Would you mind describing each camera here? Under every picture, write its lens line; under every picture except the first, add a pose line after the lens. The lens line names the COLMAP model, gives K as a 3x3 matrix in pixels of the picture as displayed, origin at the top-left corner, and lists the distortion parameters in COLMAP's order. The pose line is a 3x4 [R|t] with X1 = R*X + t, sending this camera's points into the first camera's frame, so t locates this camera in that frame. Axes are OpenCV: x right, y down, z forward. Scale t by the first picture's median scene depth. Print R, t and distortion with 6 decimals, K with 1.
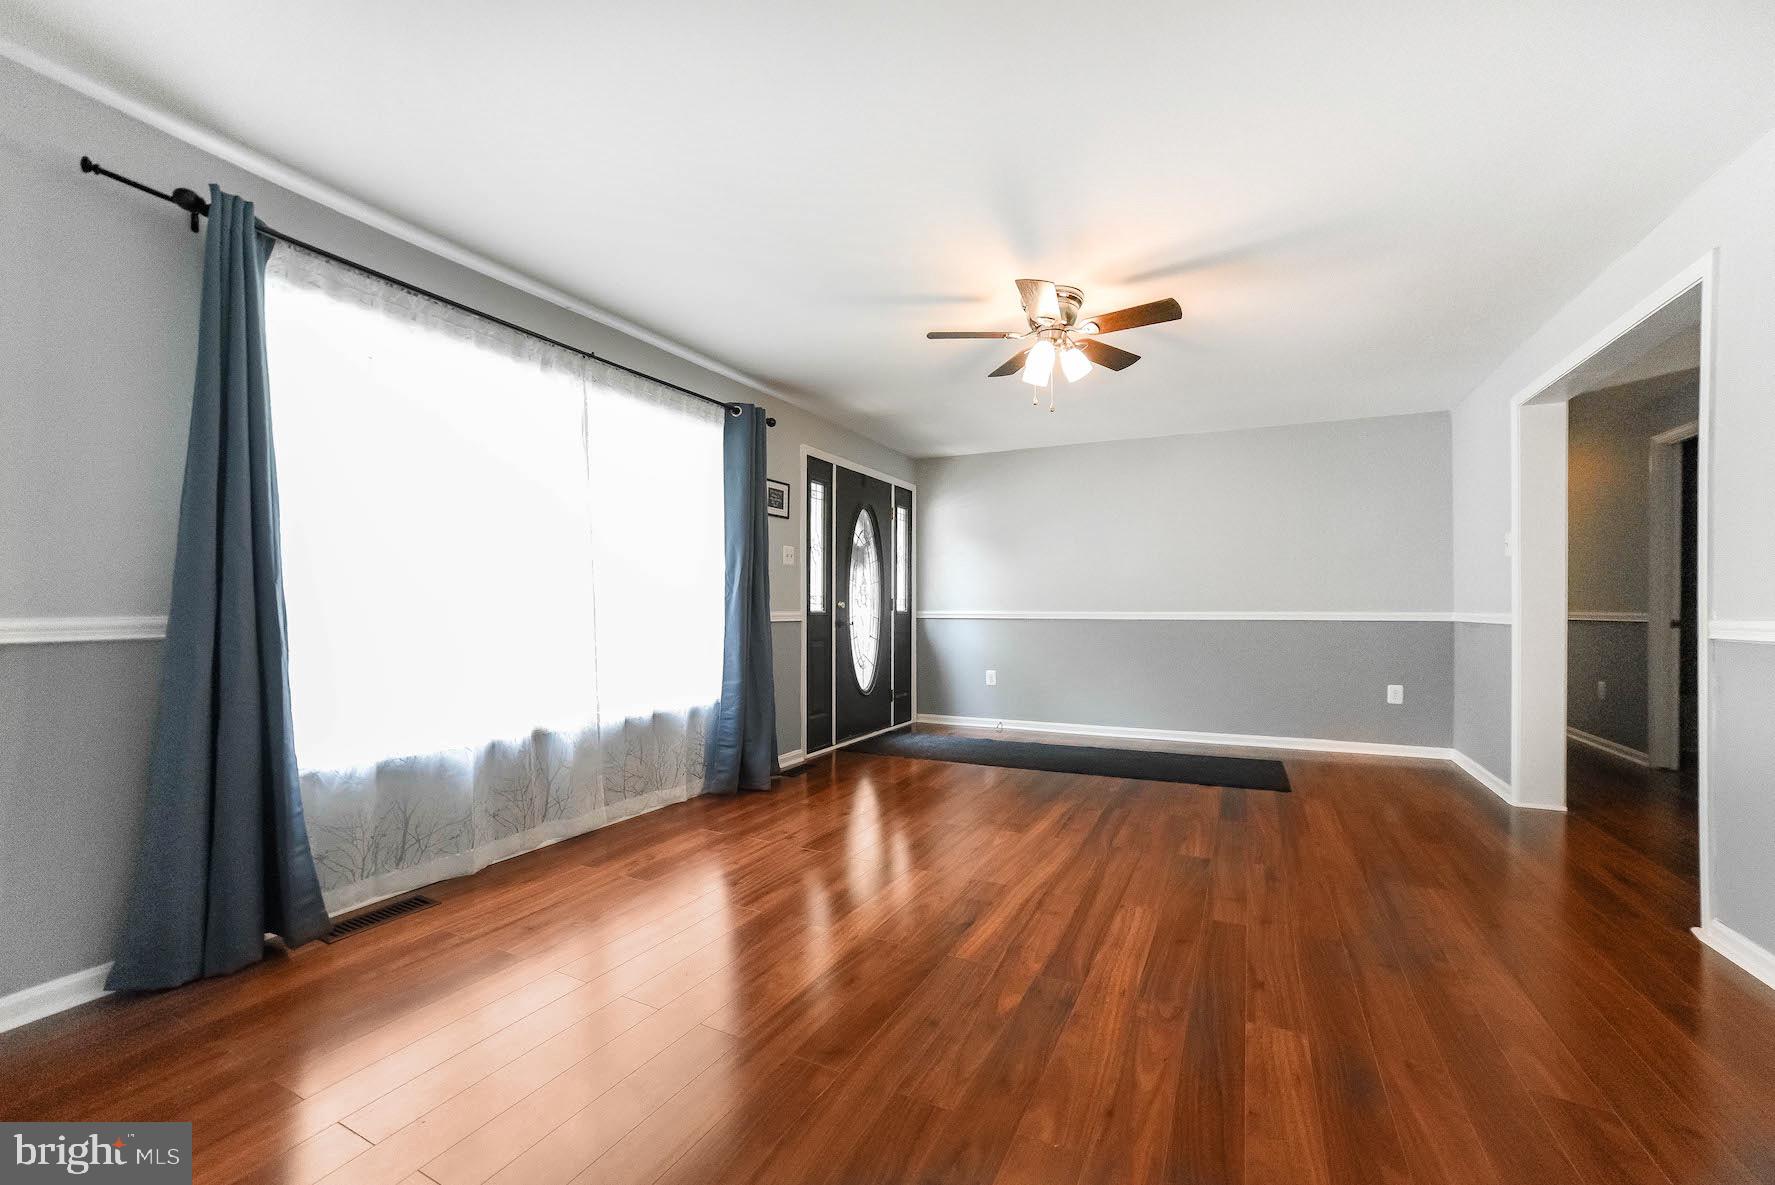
lens RADIAL K [[718.2, 0, 889.1], [0, 718.2, 608.3], [0, 0, 1]] dist [-0.074210, 0.038648]
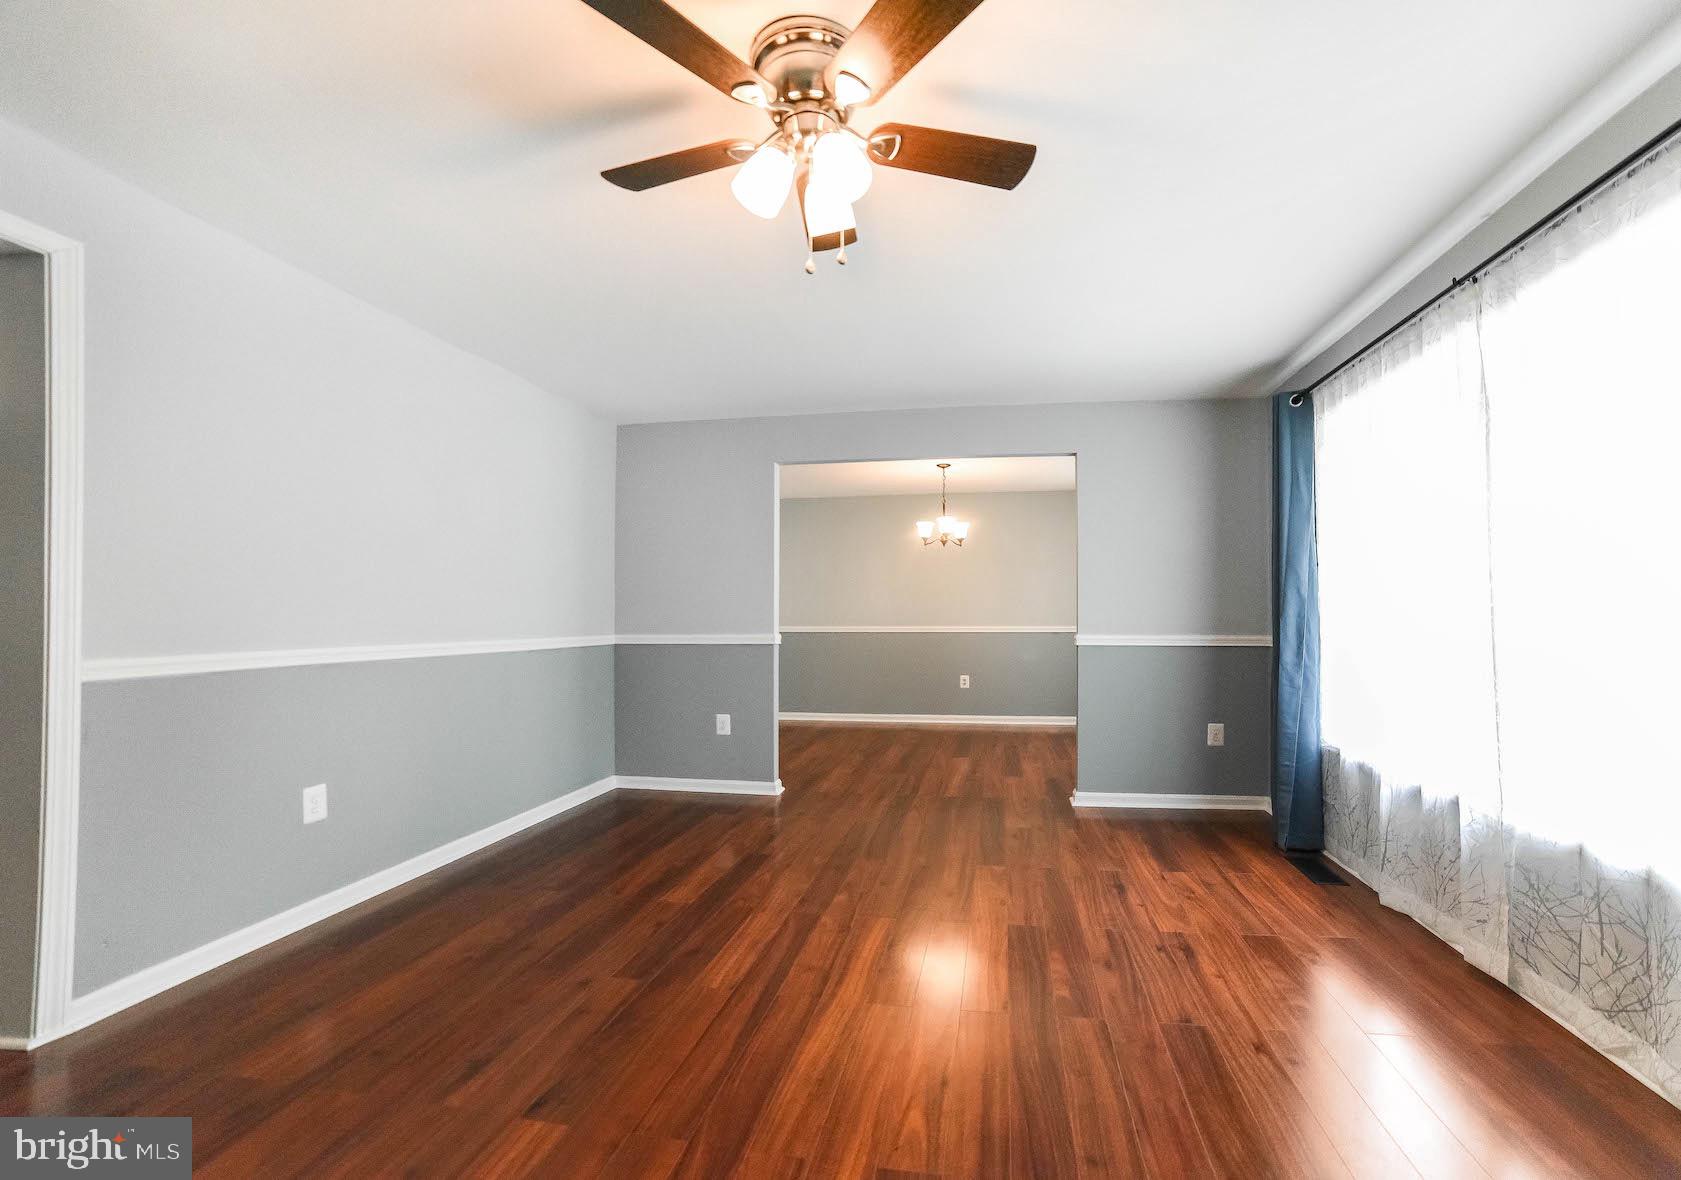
lens RADIAL K [[740.0, 0, 904.4], [0, 740.0, 607.1], [0, 0, 1]] dist [-0.070488, 0.026141]
pose [[-0.944338, -0.003928, -0.328954, 0.264324], [-0.000611, 0.999948, -0.010188, -0.023087], [0.328977, -0.009420, -0.944291, 1.190014]]
